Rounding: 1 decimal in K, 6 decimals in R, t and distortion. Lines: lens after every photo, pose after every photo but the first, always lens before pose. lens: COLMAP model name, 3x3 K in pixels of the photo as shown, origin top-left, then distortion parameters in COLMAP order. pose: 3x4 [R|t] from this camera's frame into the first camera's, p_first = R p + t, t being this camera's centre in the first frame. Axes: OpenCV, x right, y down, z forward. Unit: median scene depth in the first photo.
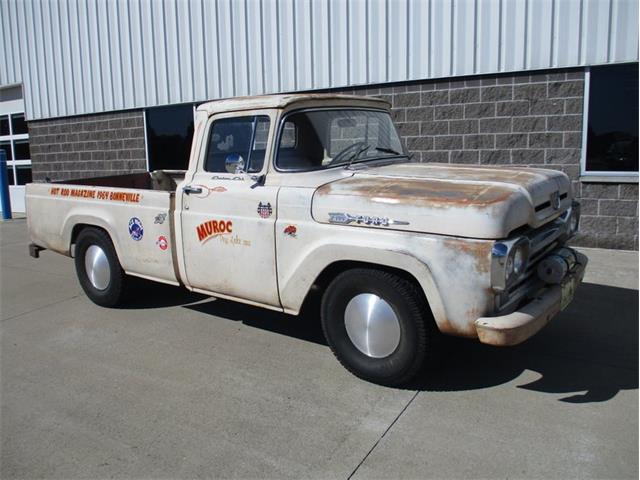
lens RADIAL K [[536.2, 0, 308.8], [0, 536.2, 244.9], [0, 0, 1]] dist [-0.063470, 0.029143]
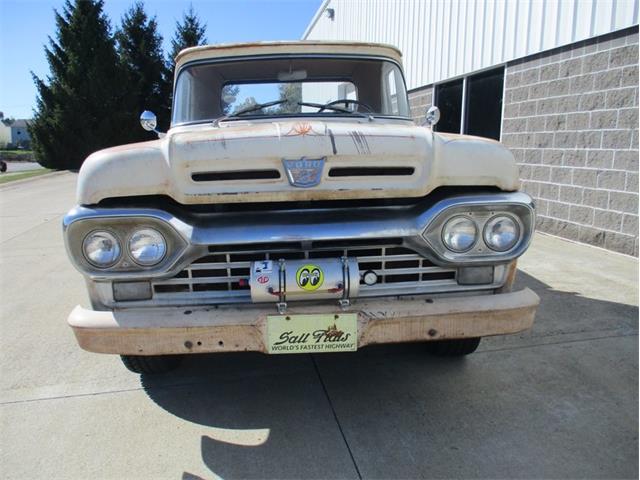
lens RADIAL K [[536.2, 0, 308.3], [0, 536.2, 244.3], [0, 0, 1]] dist [-0.063470, 0.029143]
pose [[0.657648, 0.167368, -0.734497, 0.446396], [-0.154767, 0.984227, 0.085699, -0.027461], [0.737255, 0.057316, 0.673178, 0.292442]]
